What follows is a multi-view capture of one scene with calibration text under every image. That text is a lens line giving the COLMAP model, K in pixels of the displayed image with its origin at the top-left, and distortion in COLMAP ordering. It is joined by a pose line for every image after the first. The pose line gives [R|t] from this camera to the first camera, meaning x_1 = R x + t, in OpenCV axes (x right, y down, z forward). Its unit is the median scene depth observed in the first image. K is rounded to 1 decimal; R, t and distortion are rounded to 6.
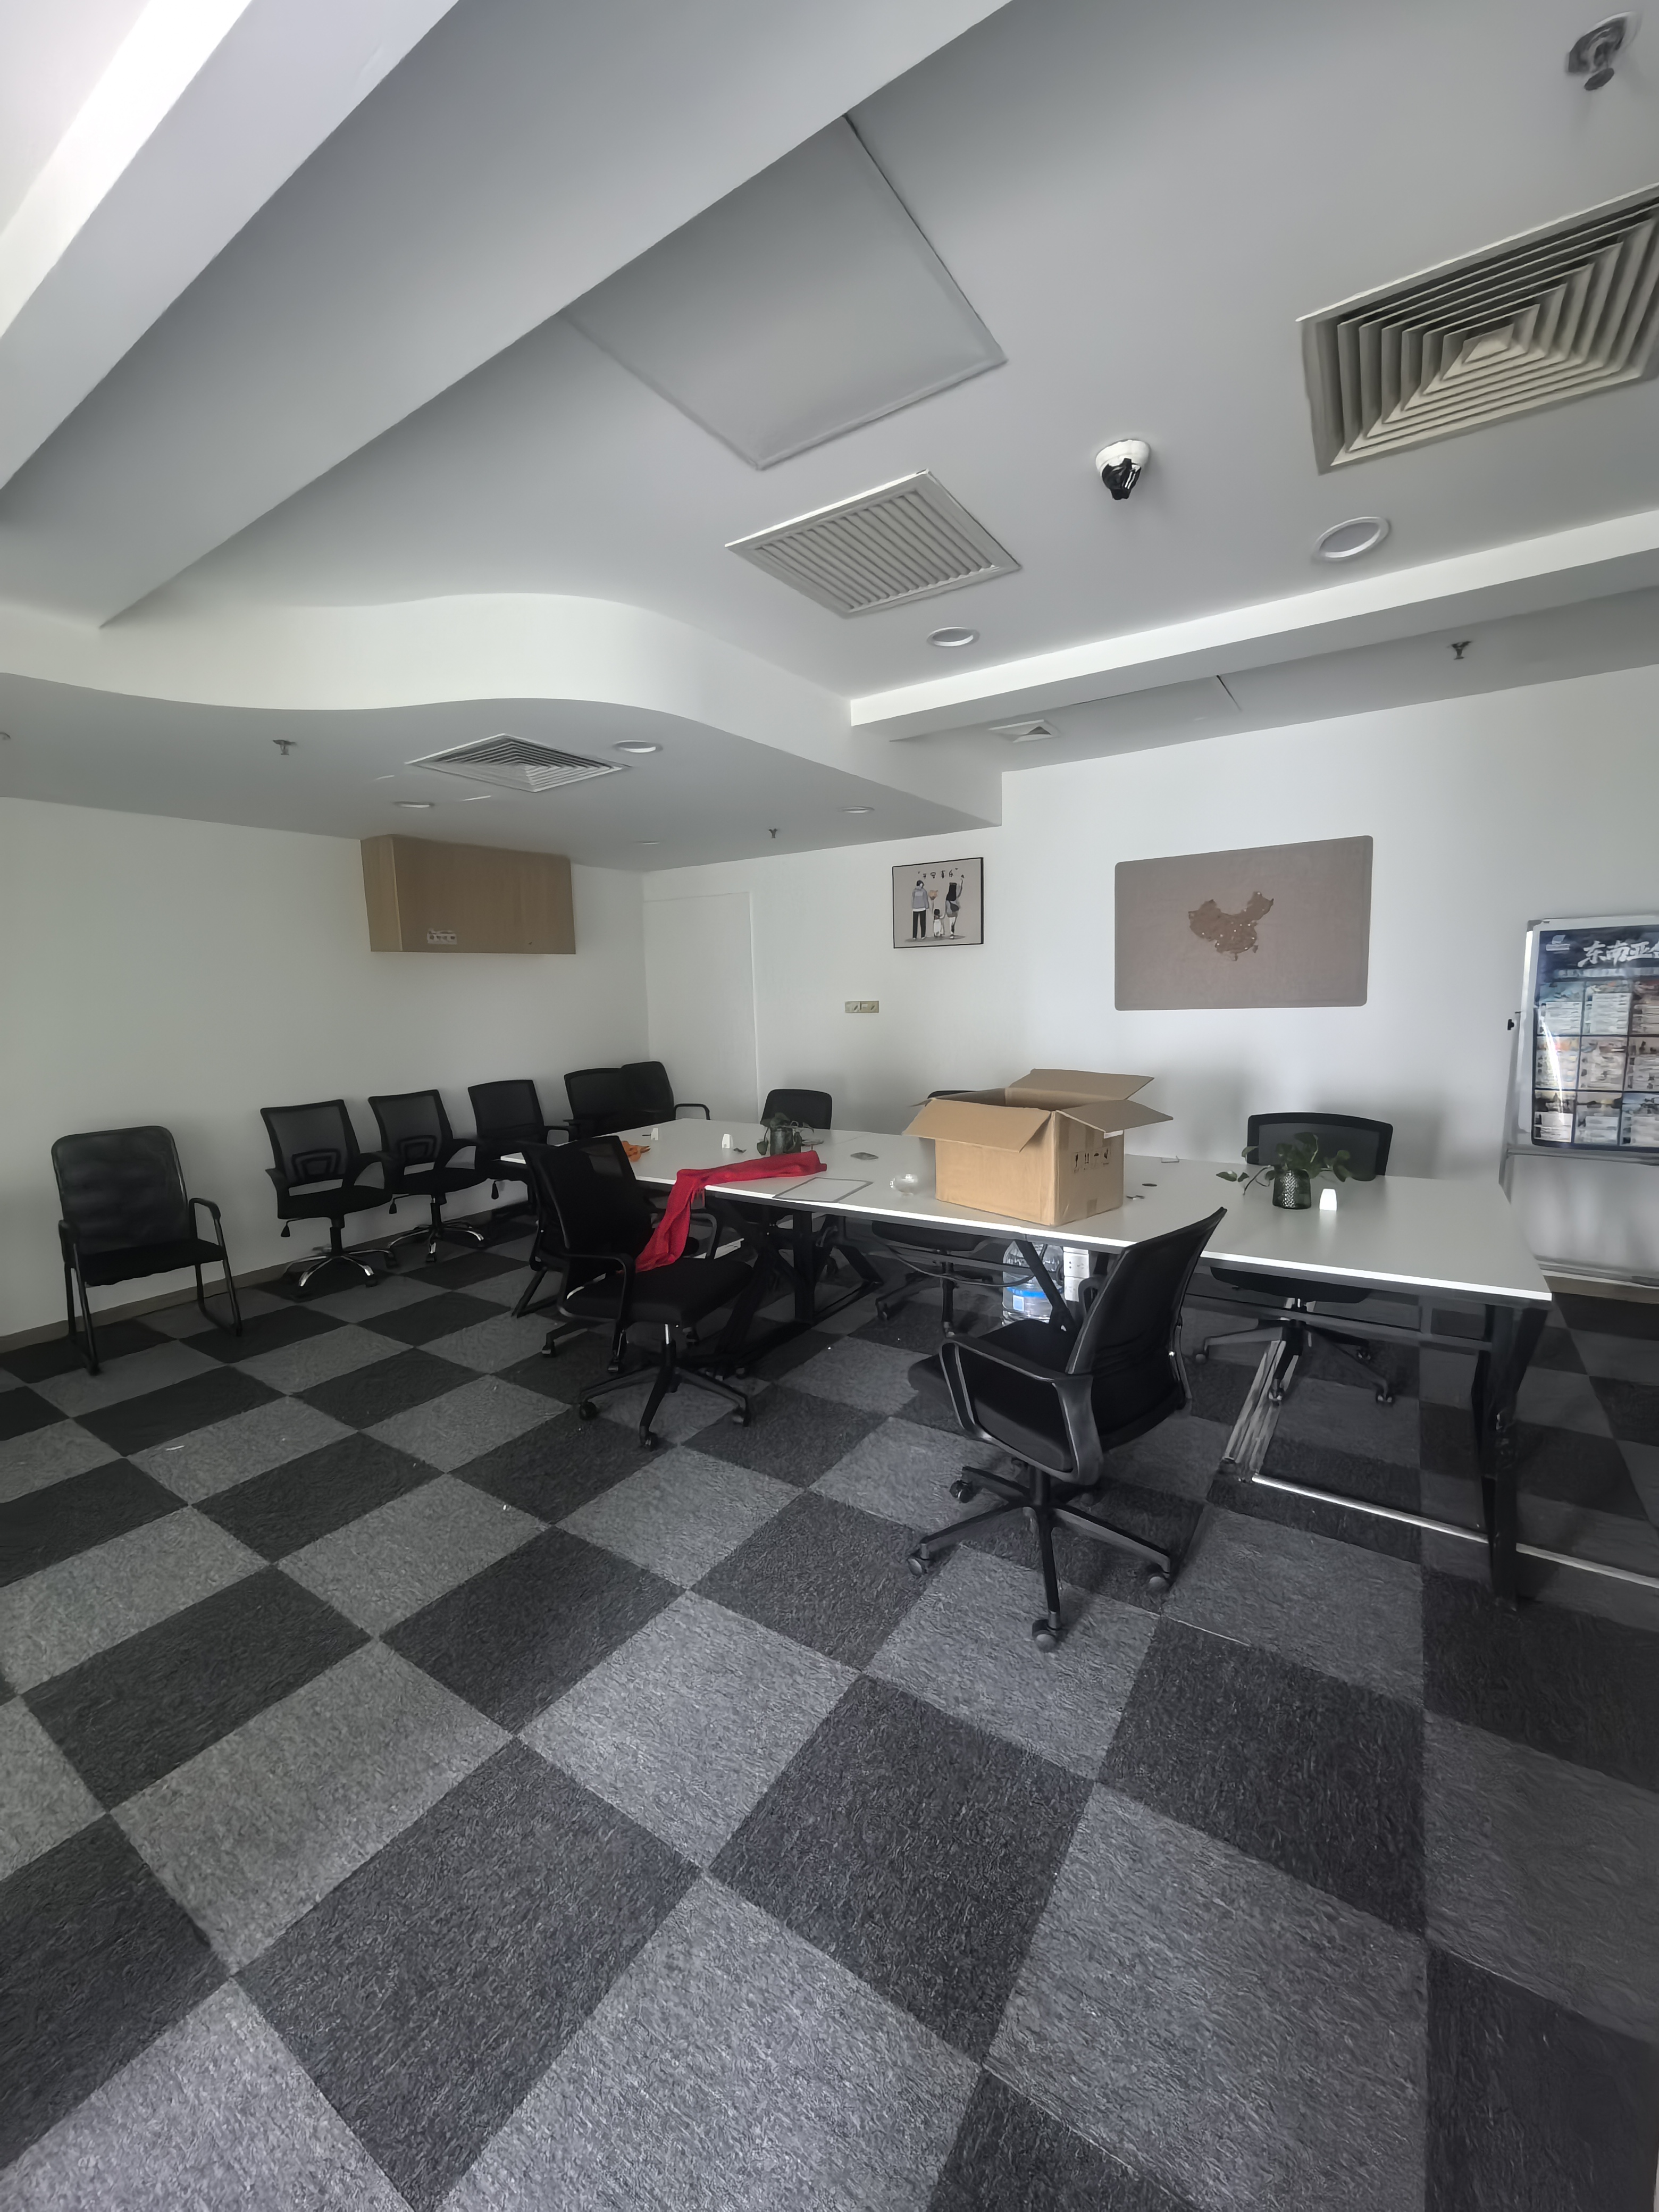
lens RADIAL K [[864.5, 0, 860.3], [0, 864.5, 1097.6], [0, 0, 1]] dist [-0.008042, 0.000377]
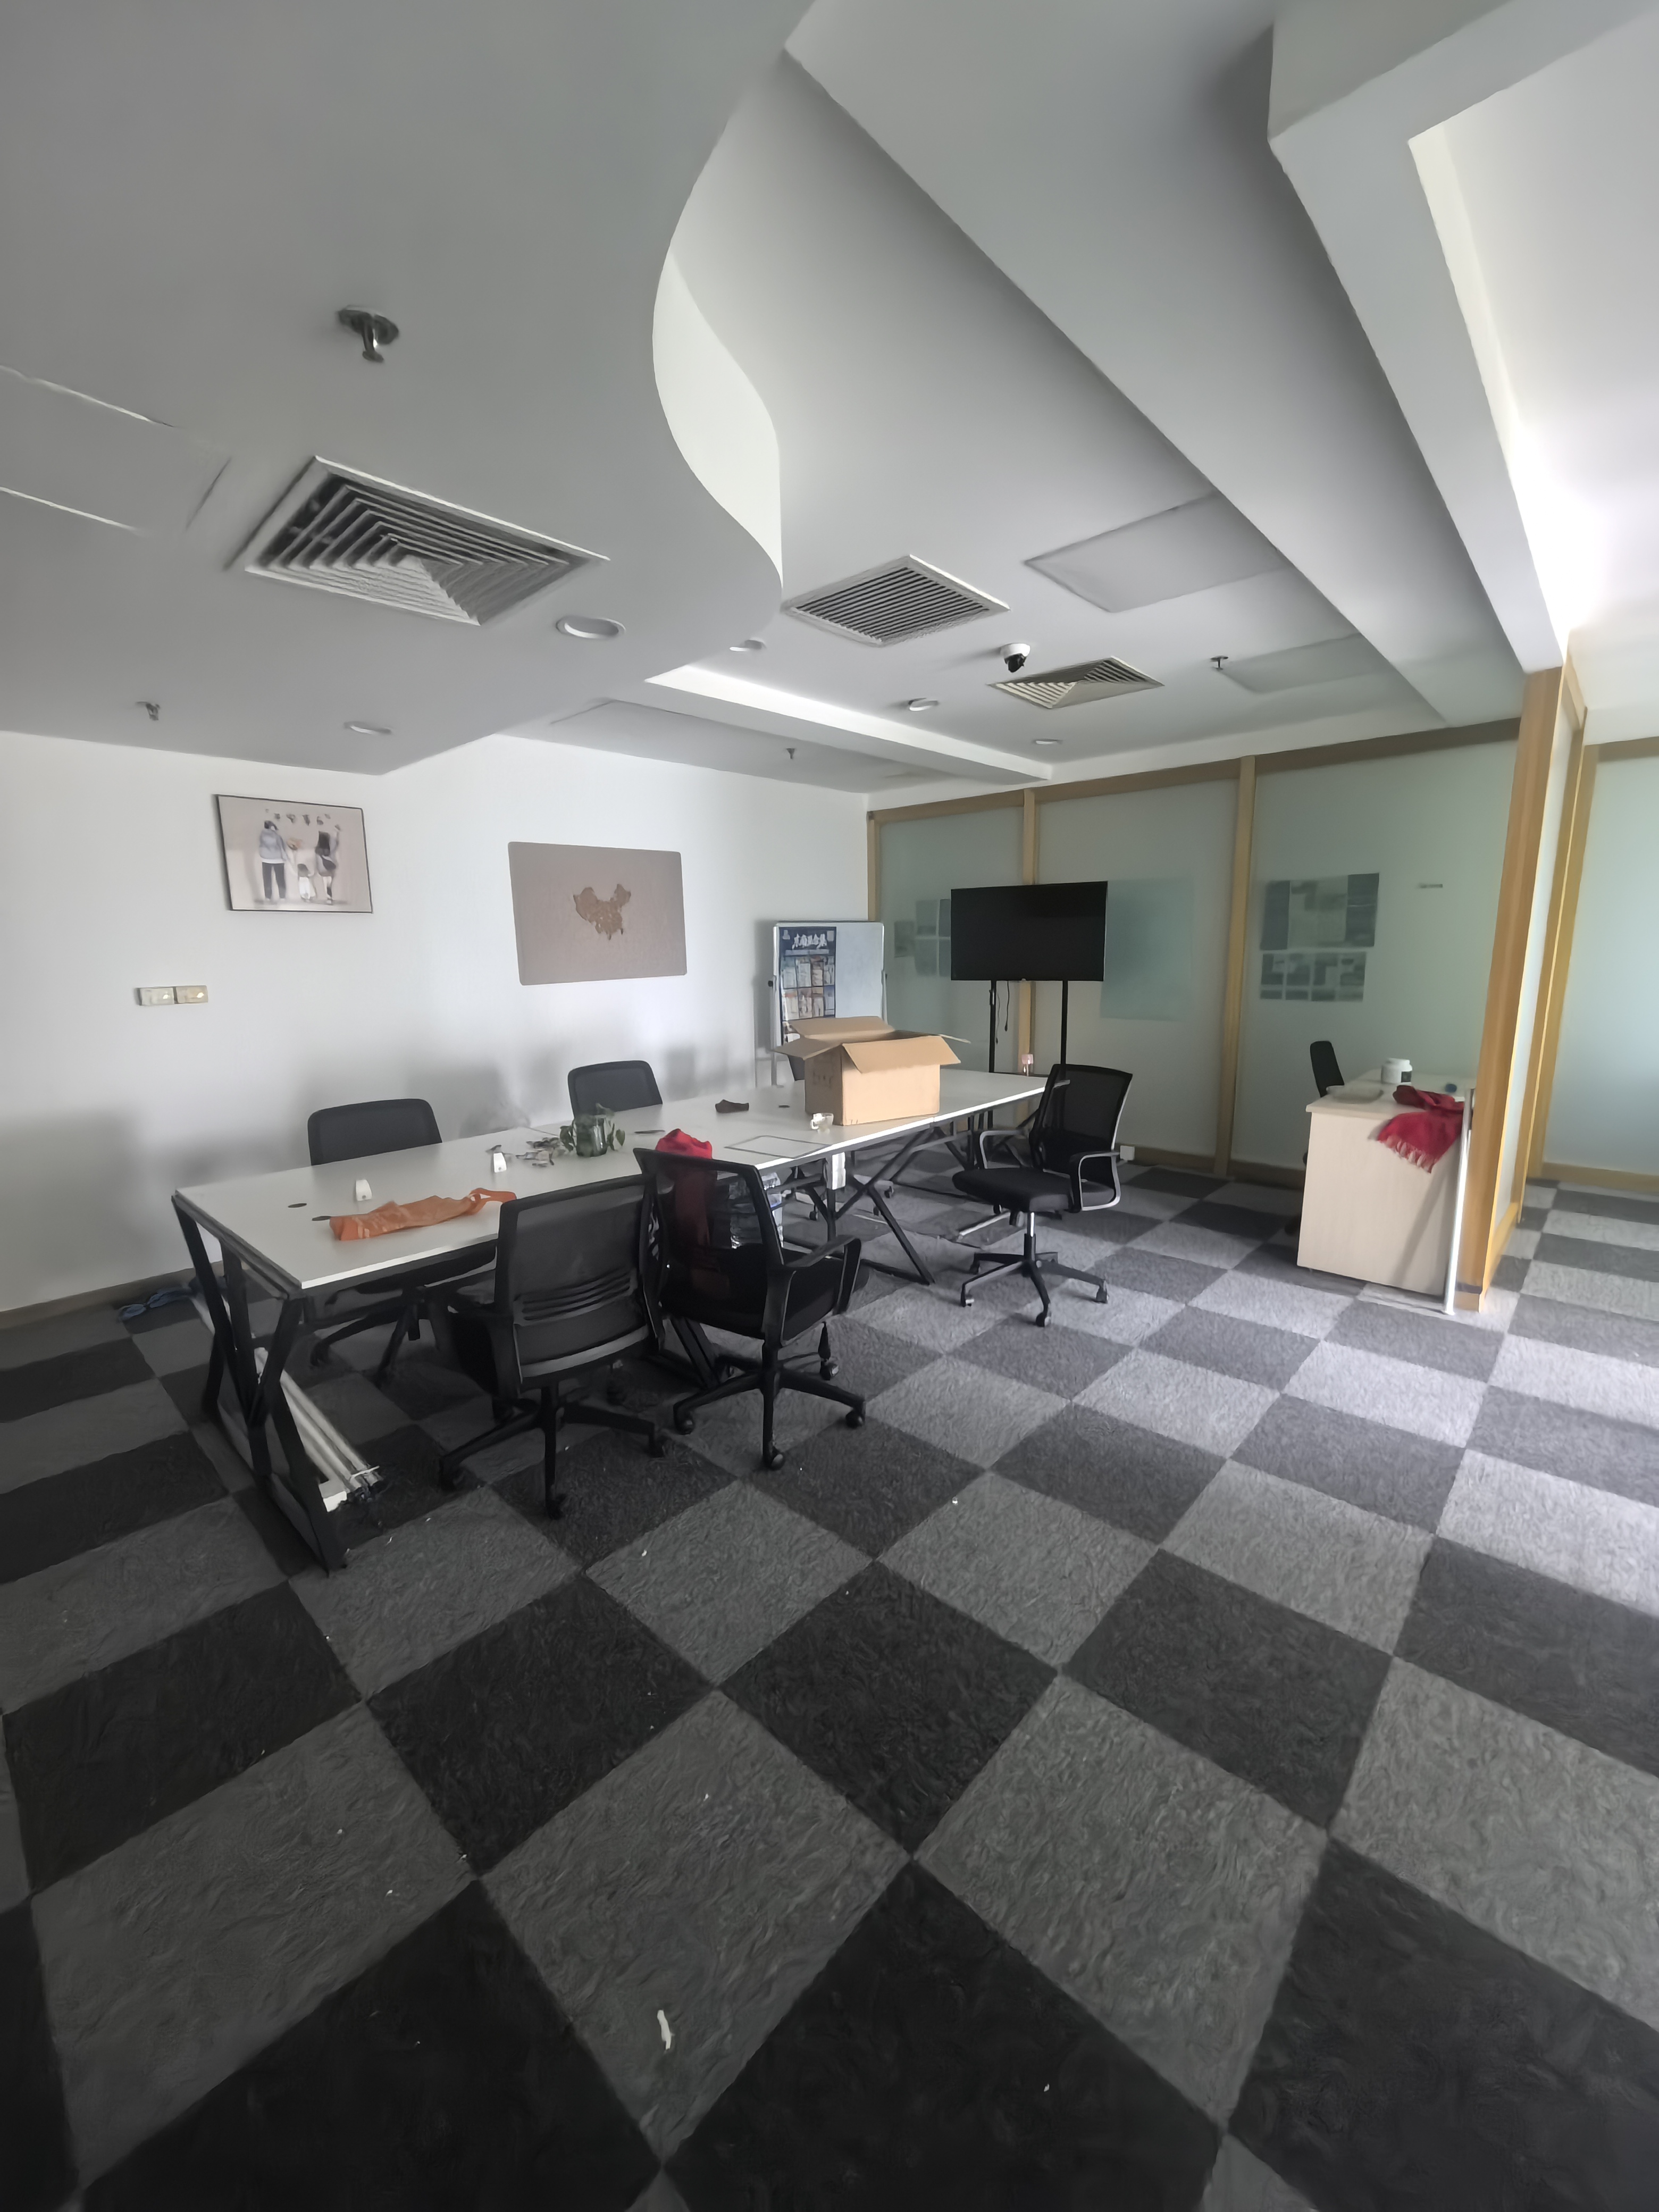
lens RADIAL K [[864.0, 0, 784.0], [0, 864.0, 1106.5], [0, 0, 1]] dist [-0.012900, 0.000073]
pose [[0.206759, -0.160766, 0.965093, -0.976654], [0.134984, 0.981662, 0.134607, -0.080149], [-0.969036, 0.102441, 0.224668, 0.696637]]
